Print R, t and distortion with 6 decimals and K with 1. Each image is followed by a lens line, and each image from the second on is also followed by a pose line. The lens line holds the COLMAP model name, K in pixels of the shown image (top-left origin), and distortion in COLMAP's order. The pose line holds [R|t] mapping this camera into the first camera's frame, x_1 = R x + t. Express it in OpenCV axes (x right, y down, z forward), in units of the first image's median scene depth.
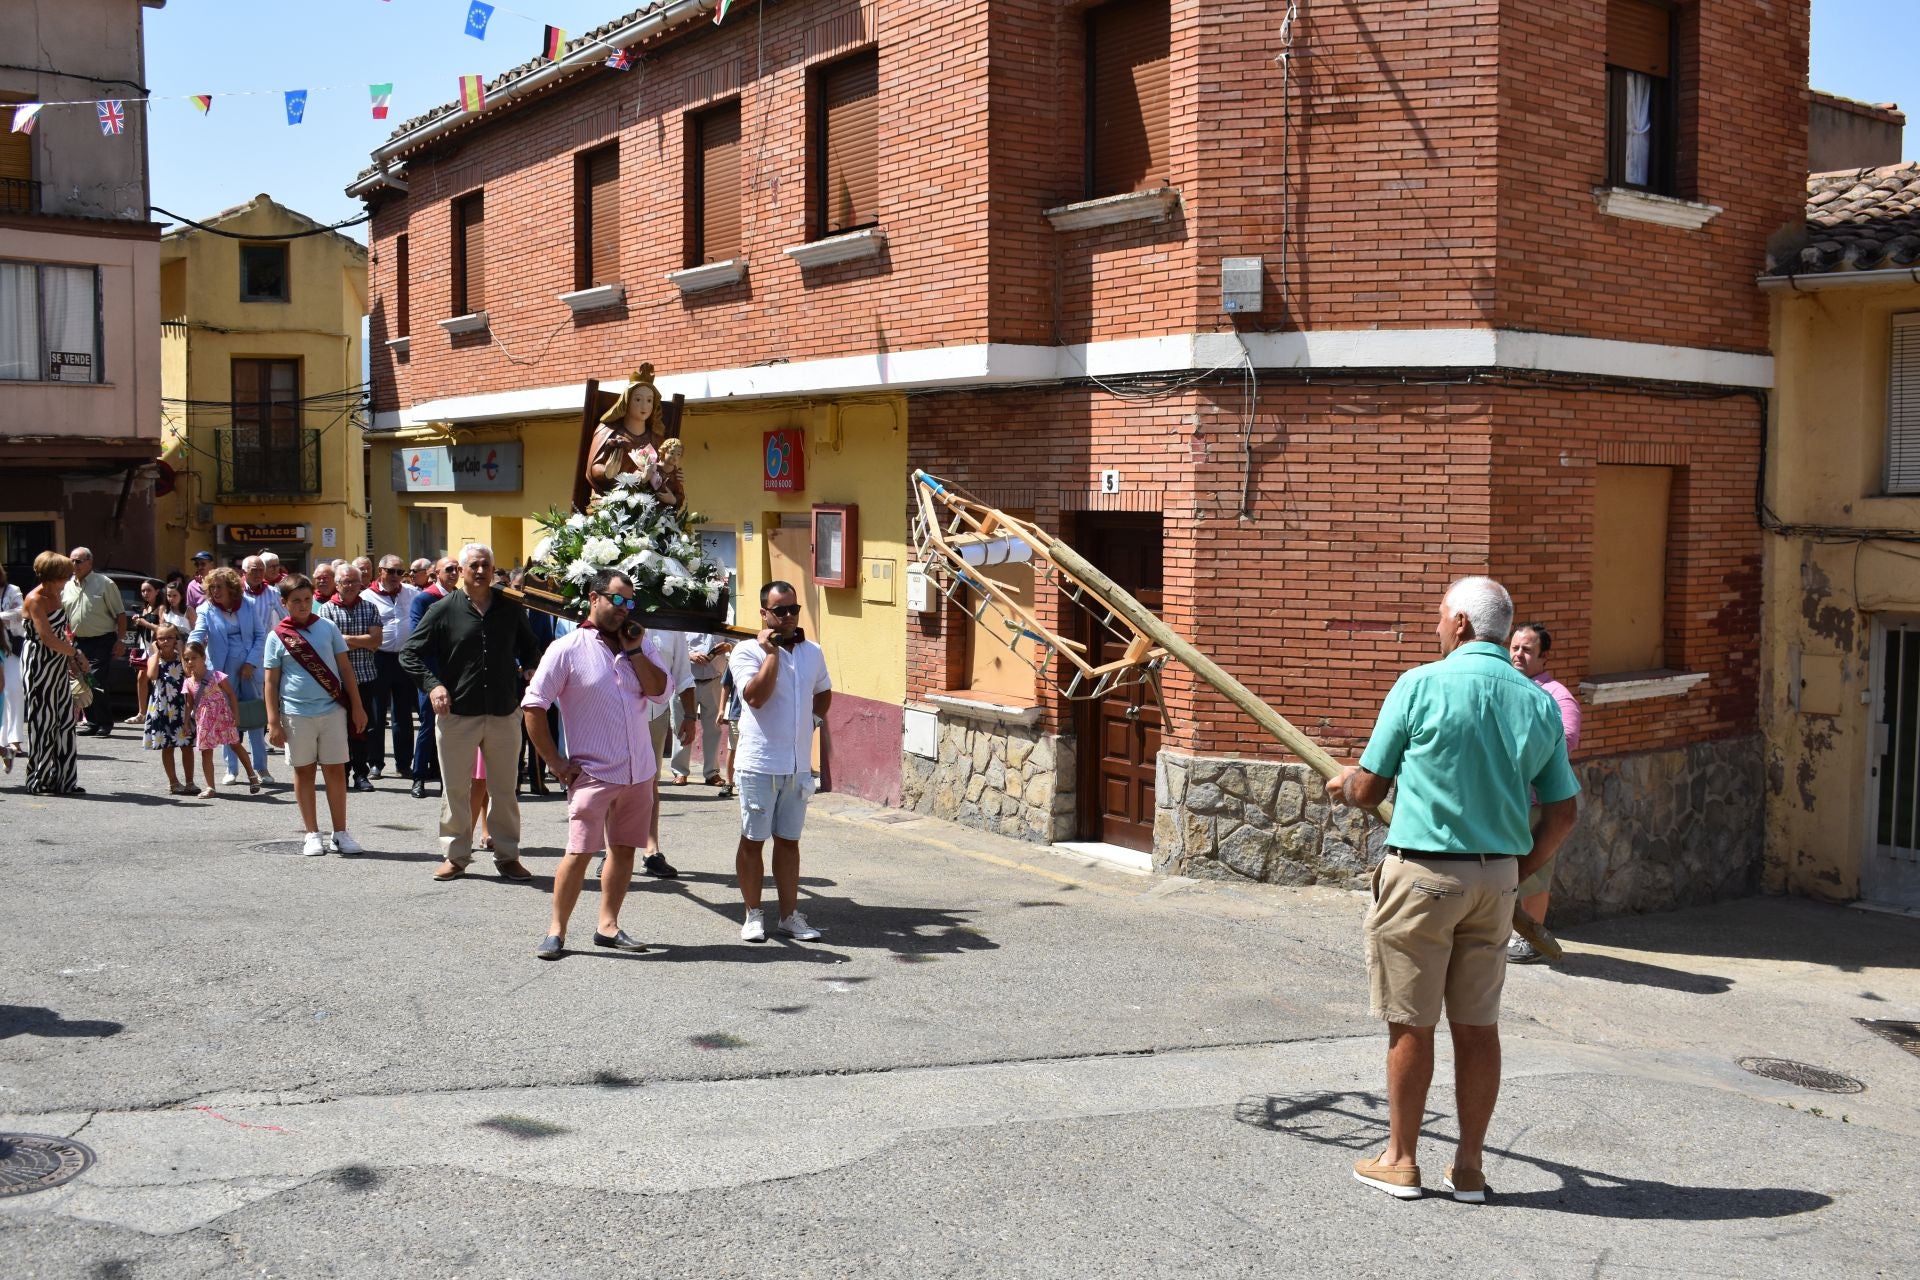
lens RADIAL K [[1921.0, 0, 987.6], [0, 1921.0, 637.7], [0, 0, 1]] dist [-0.067770, -0.002837]
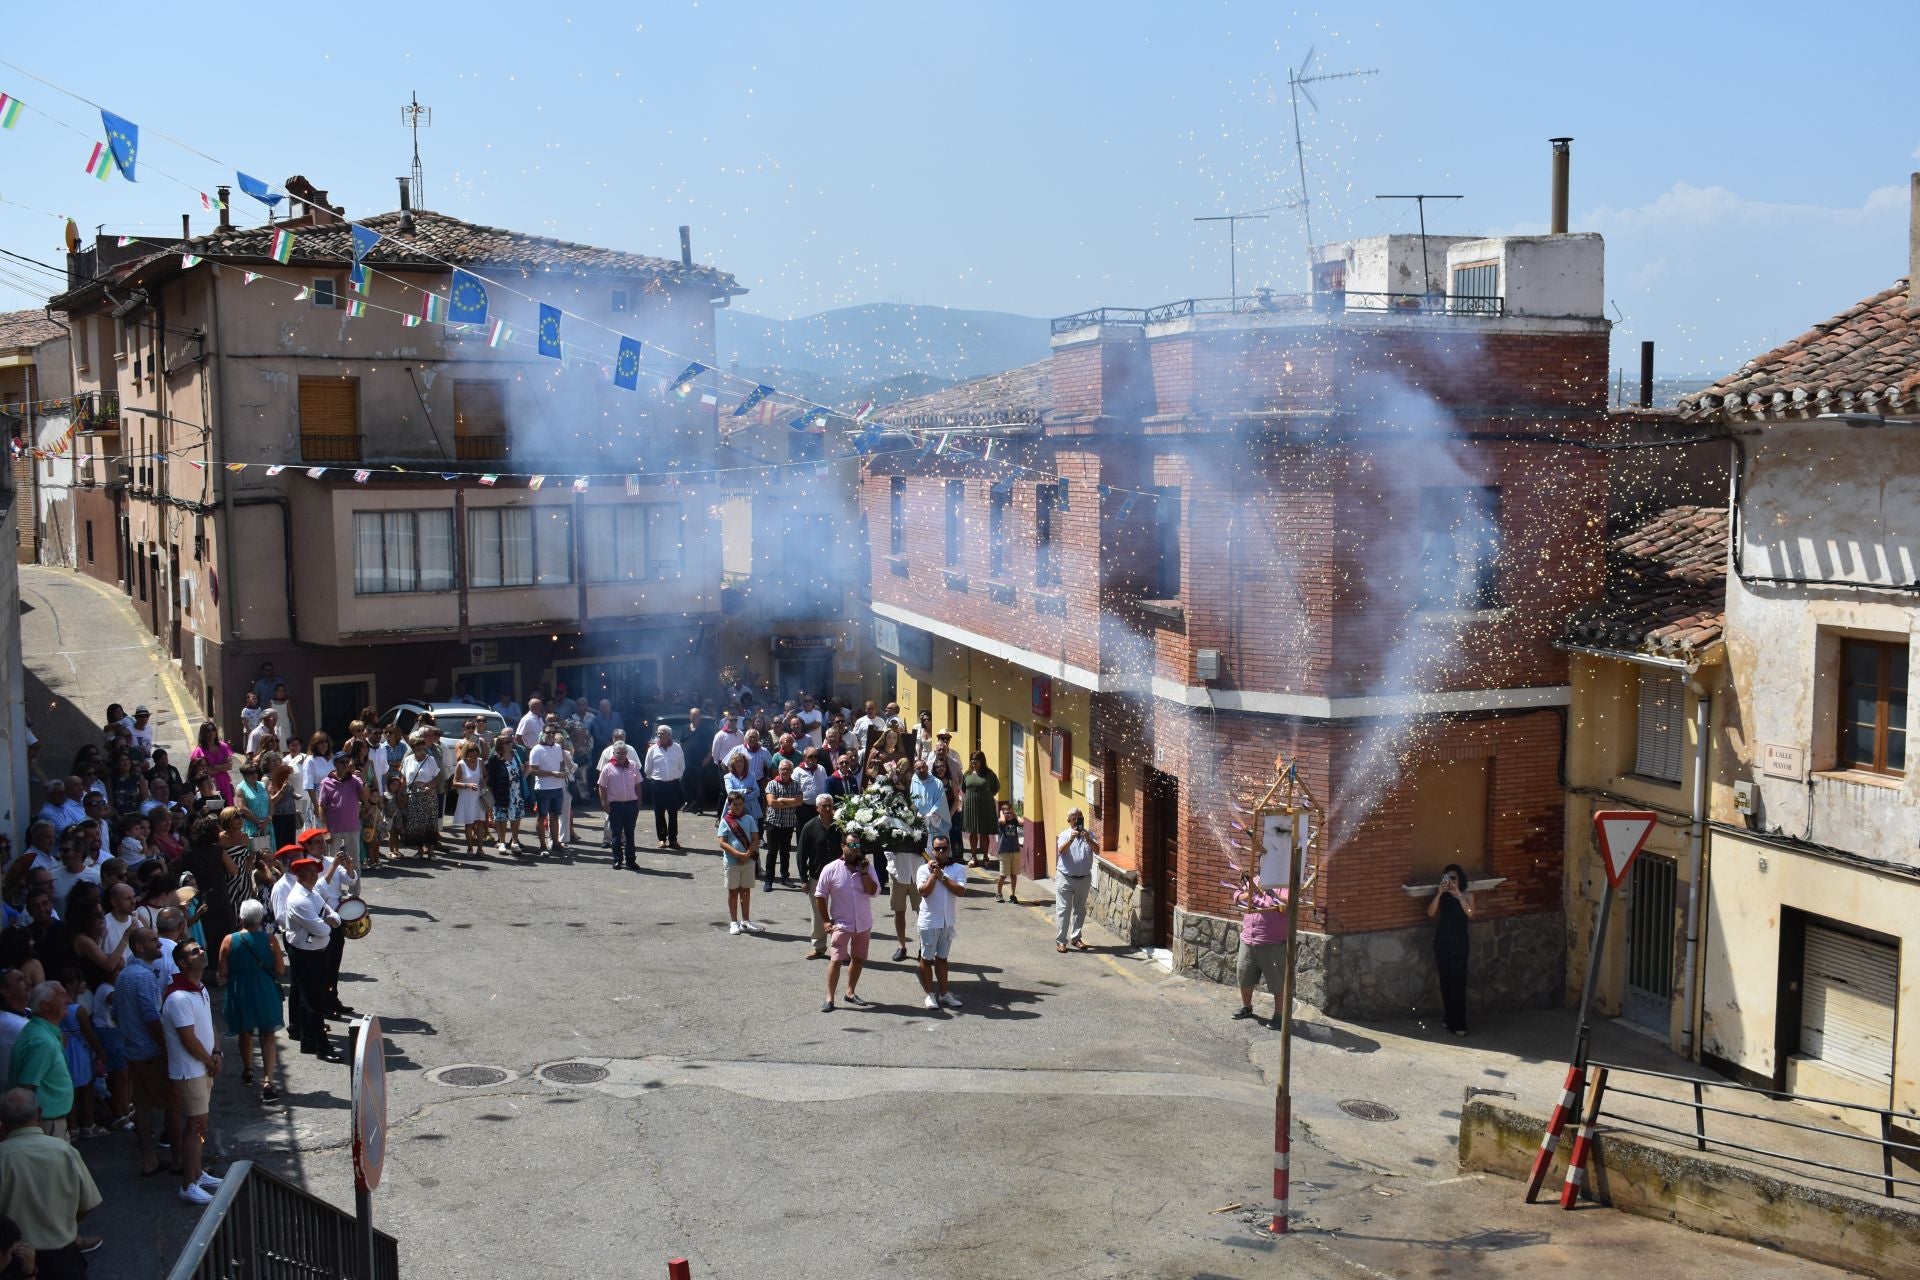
lens RADIAL K [[1921.0, 0, 987.6], [0, 1921.0, 637.7], [0, 0, 1]] dist [-0.067770, -0.002837]
pose [[0.952237, 0.023357, -0.304465, 0.484186], [-0.019286, 0.999680, 0.016372, -0.230549], [0.304750, -0.009719, 0.952383, -0.820935]]
